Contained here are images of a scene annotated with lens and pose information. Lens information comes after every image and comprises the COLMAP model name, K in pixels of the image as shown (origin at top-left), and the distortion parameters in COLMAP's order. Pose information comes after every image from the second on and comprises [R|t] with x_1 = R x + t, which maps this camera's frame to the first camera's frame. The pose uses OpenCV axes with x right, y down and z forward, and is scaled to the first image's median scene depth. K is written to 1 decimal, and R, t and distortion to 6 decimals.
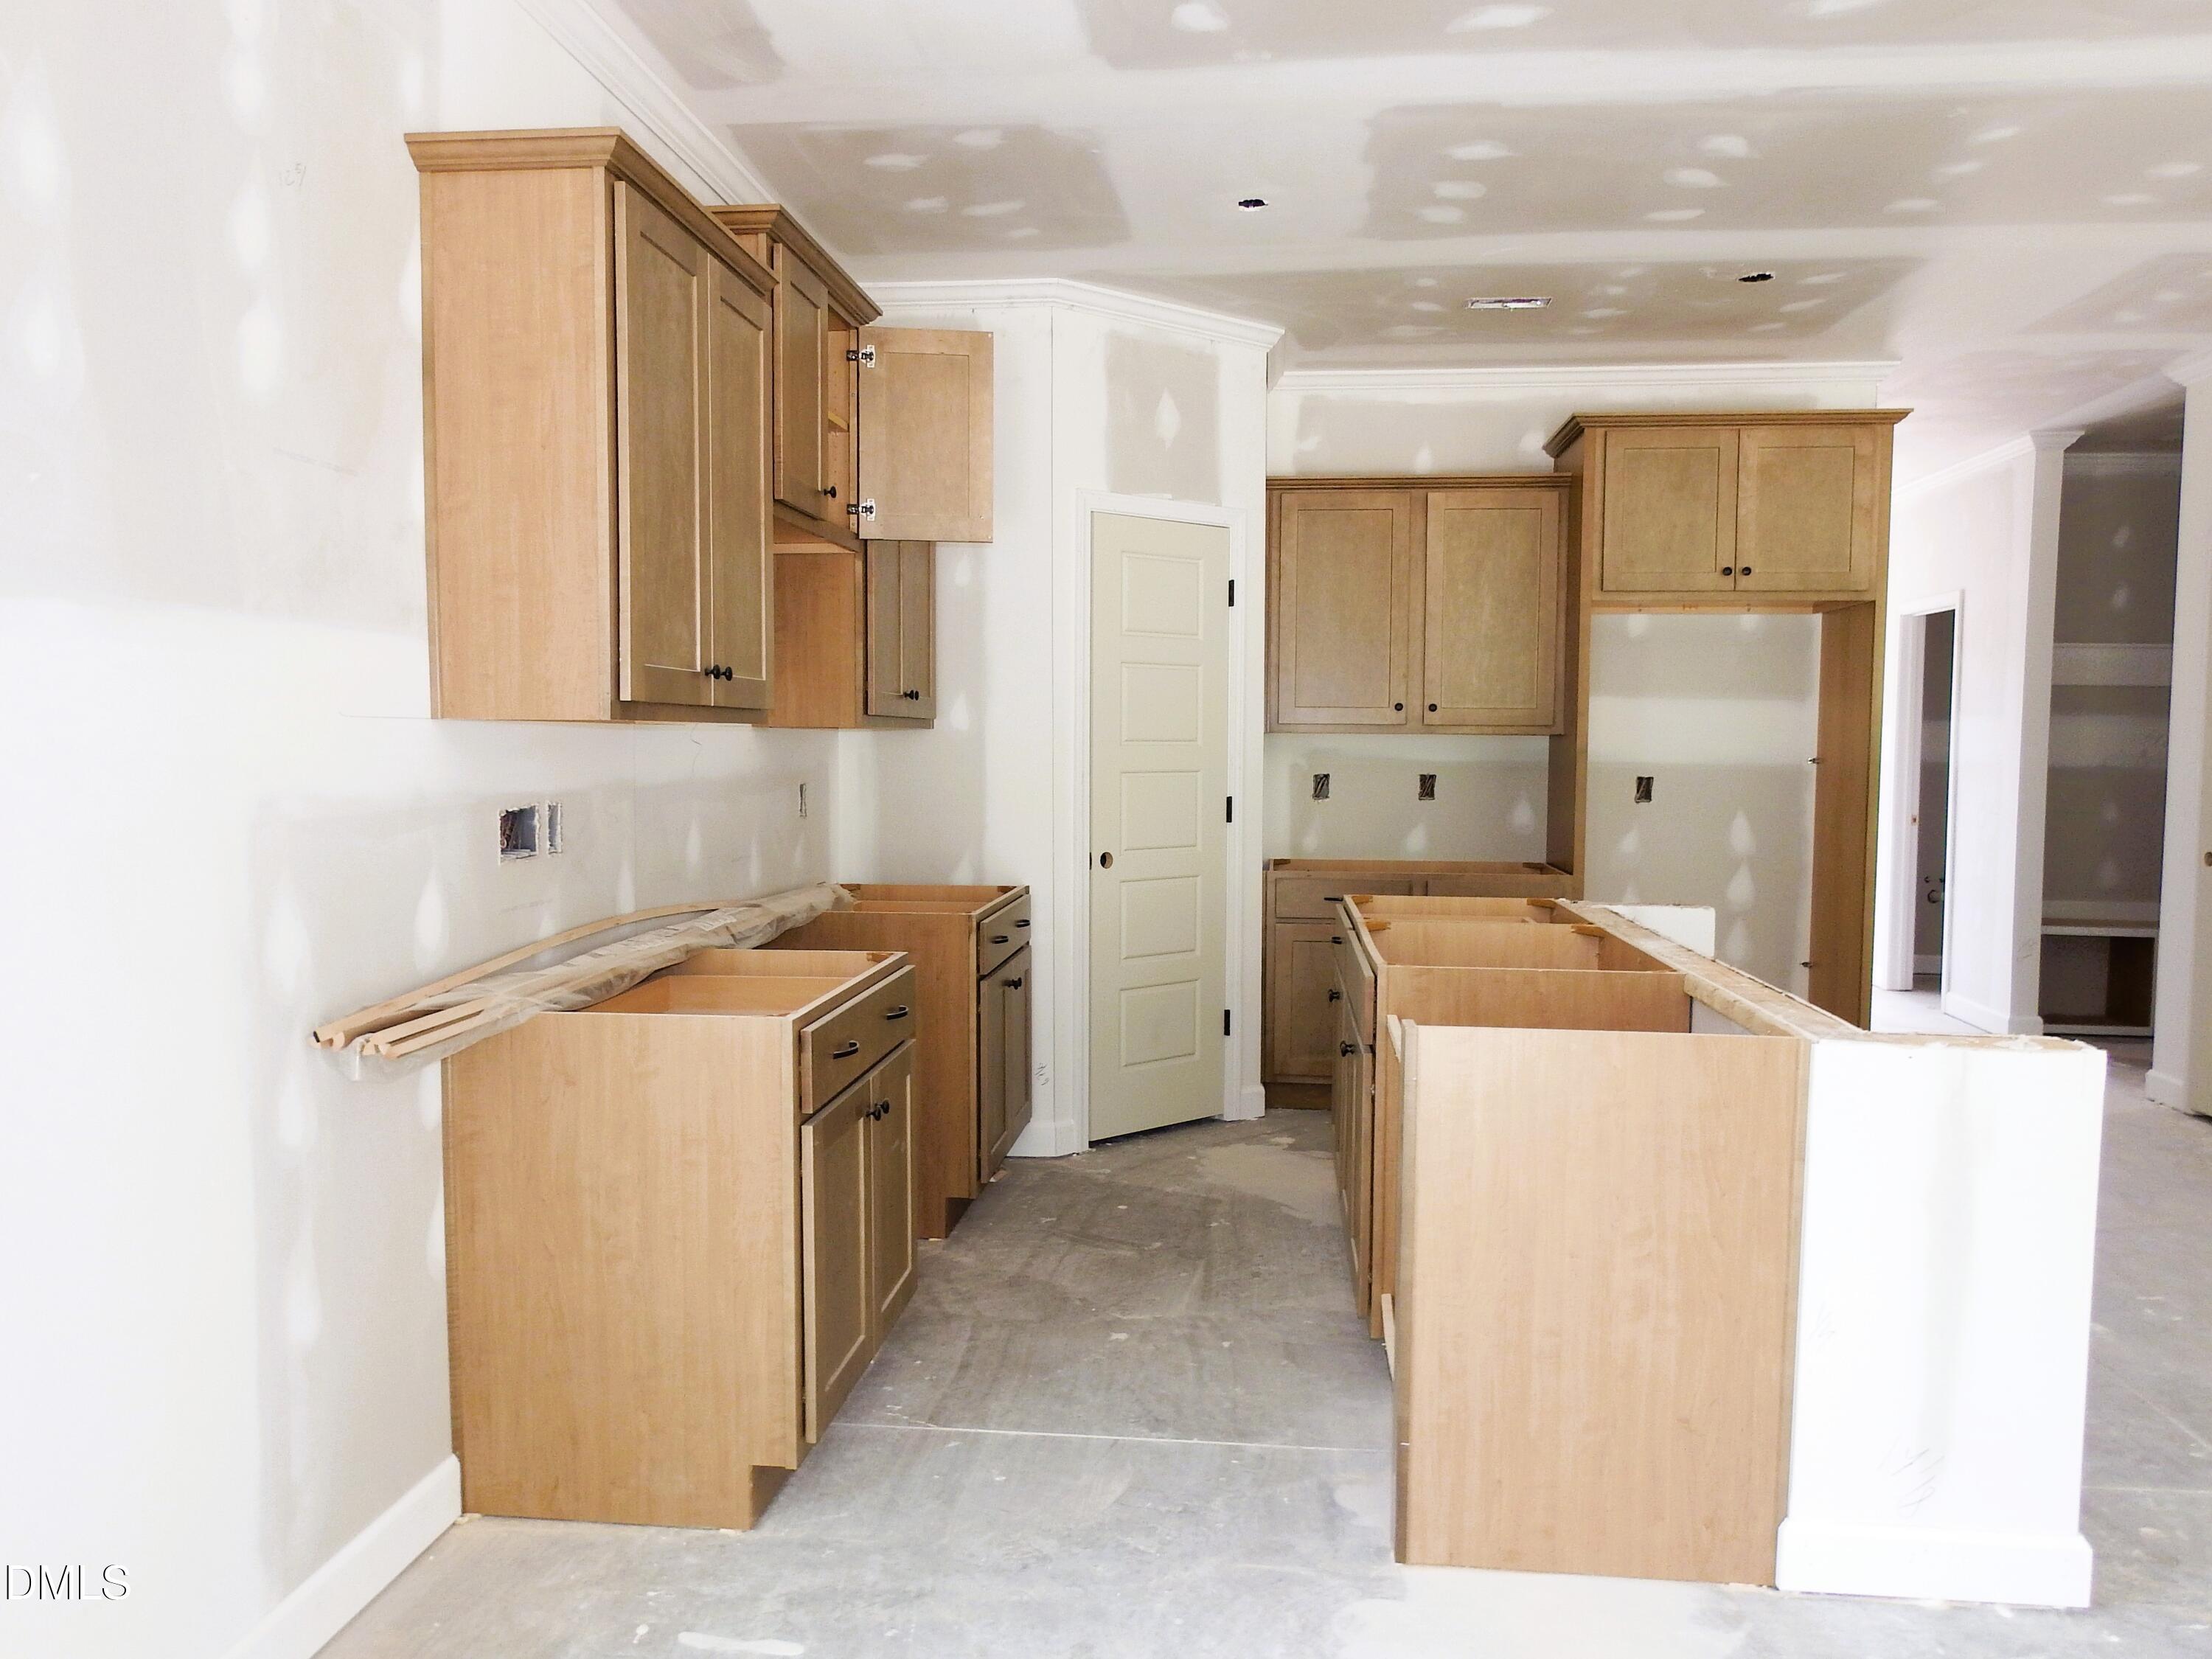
lens RADIAL K [[1567.1, 0, 1100.8], [0, 1567.1, 854.8], [0, 0, 1]] dist [-0.004983, -0.009362]
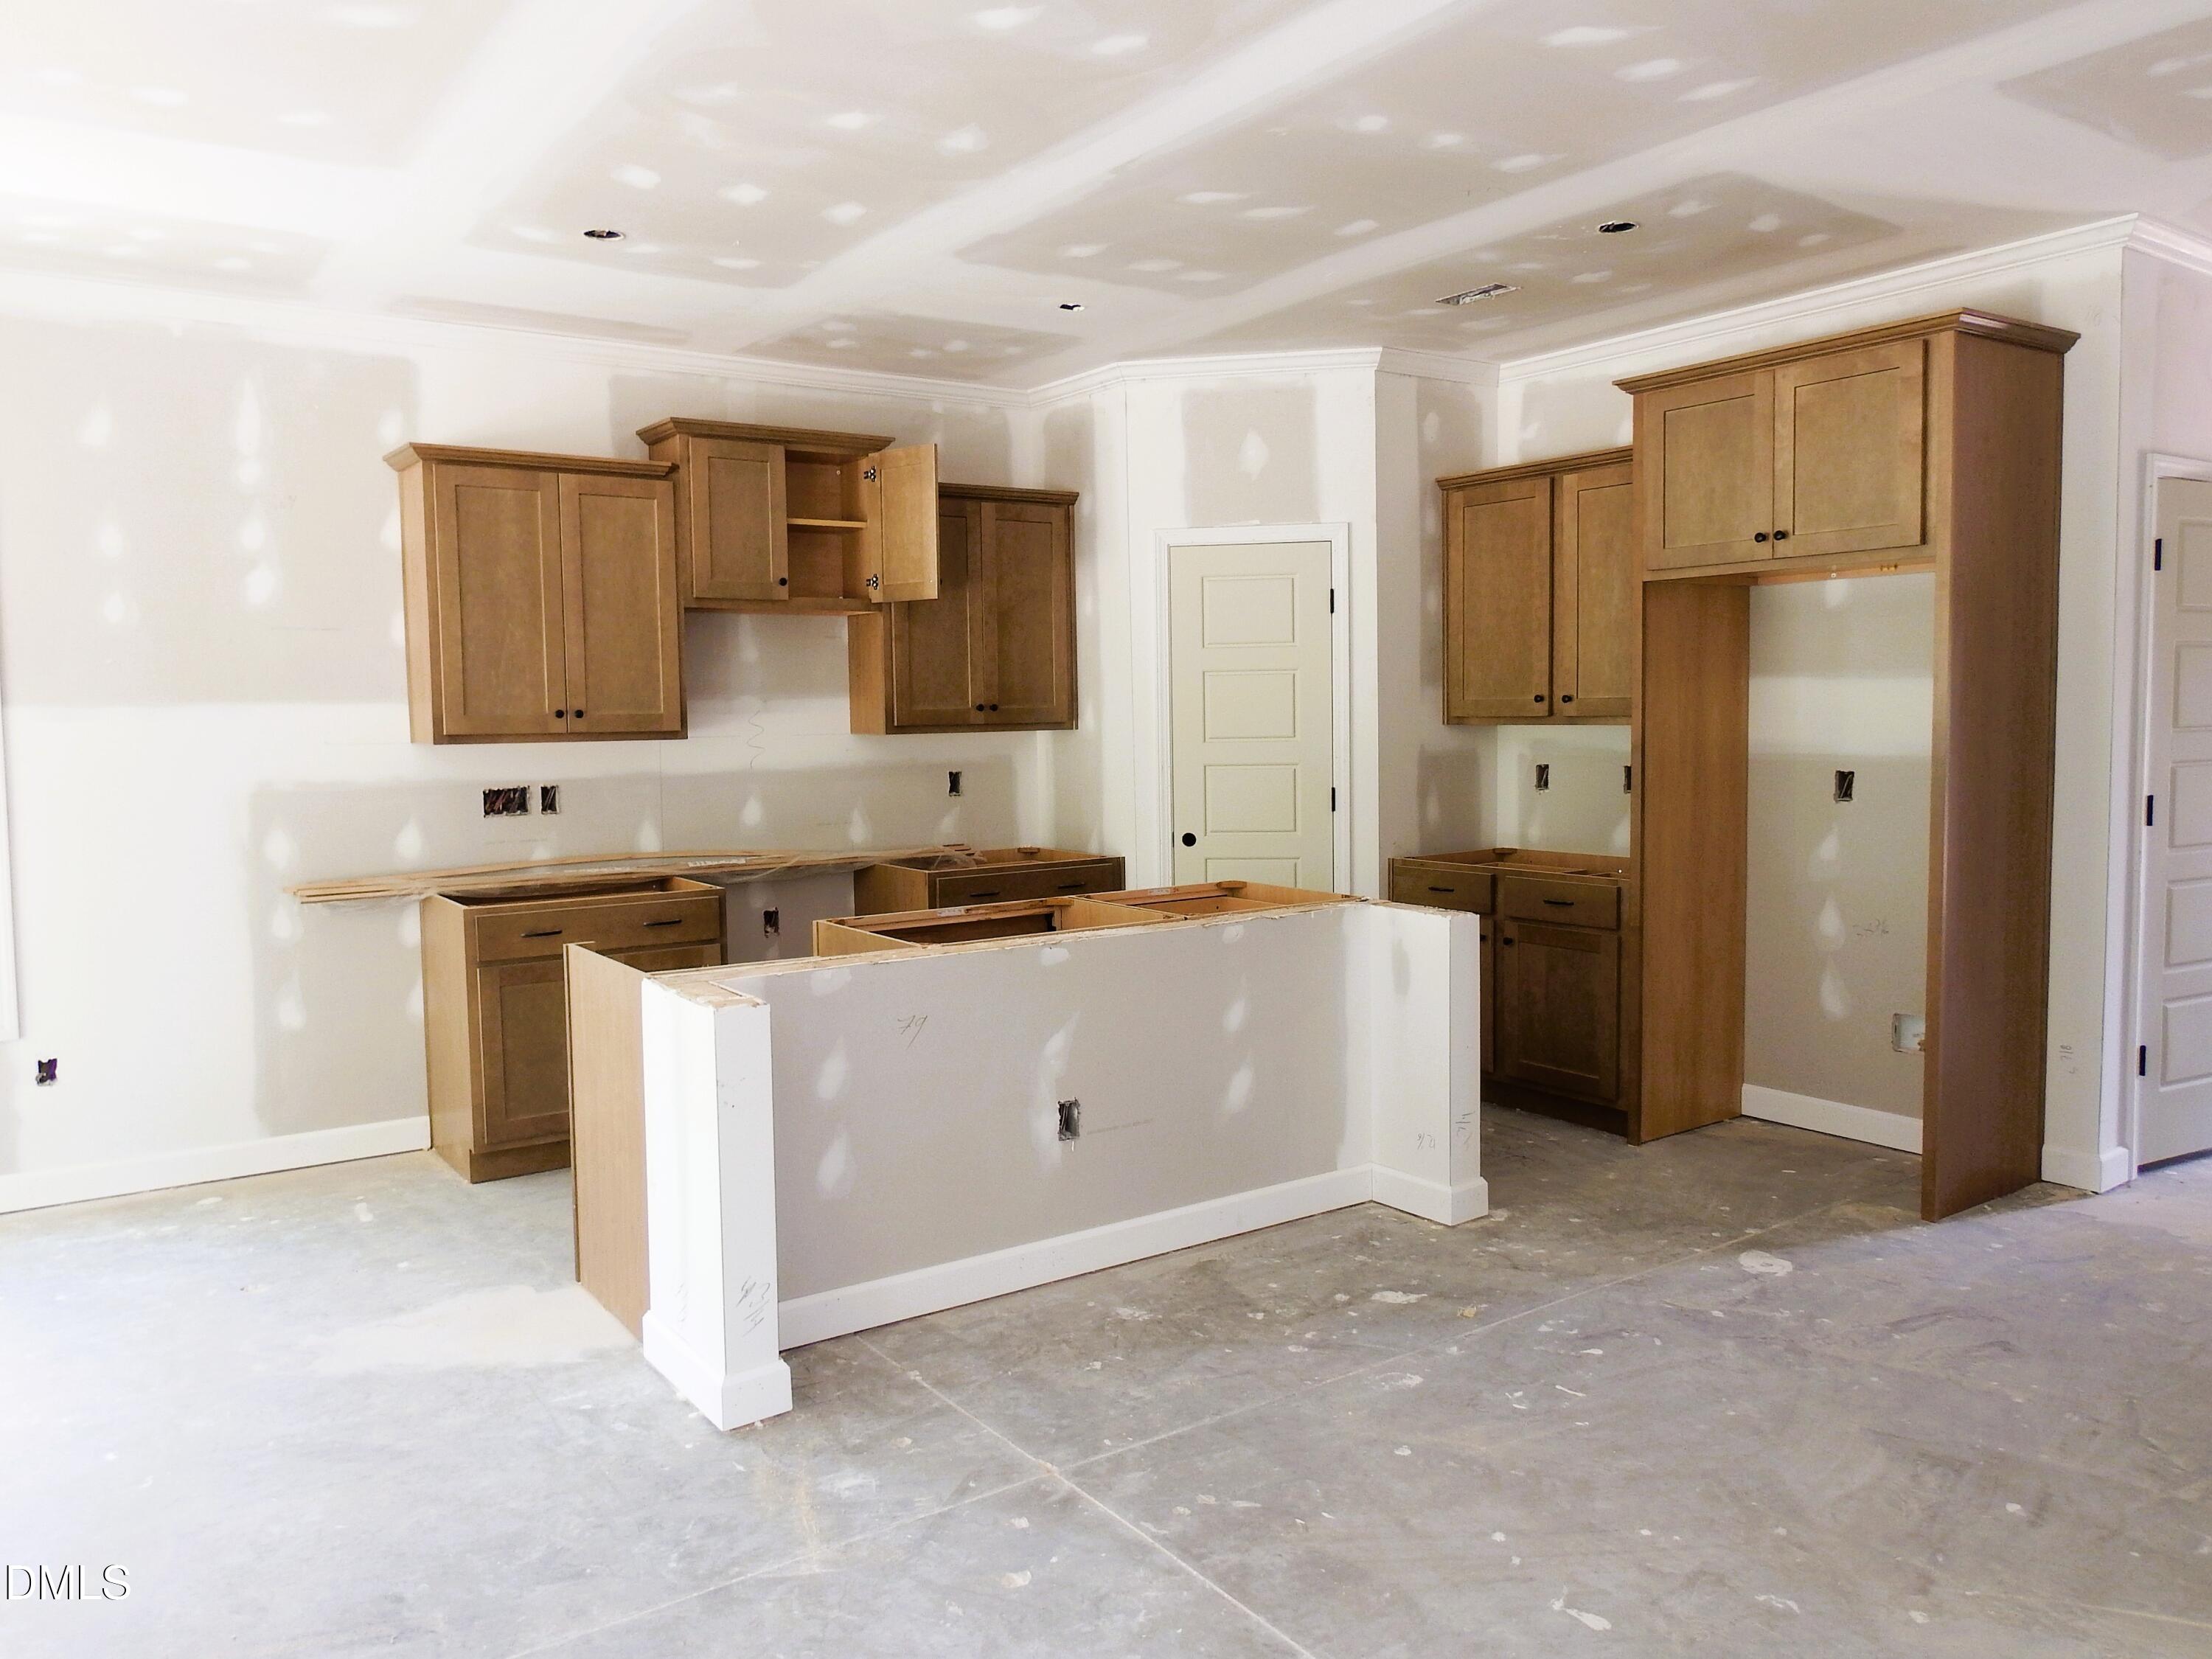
lens RADIAL K [[1583.7, 0, 1106.0], [0, 1583.7, 829.5], [0, 0, 1]] dist [0.003734, 0.000666]
pose [[0.670427, 0.039994, -0.740897, 0.857124], [-0.035431, 0.999133, 0.021872, -0.027790], [0.741129, 0.011587, 0.671263, 0.156142]]
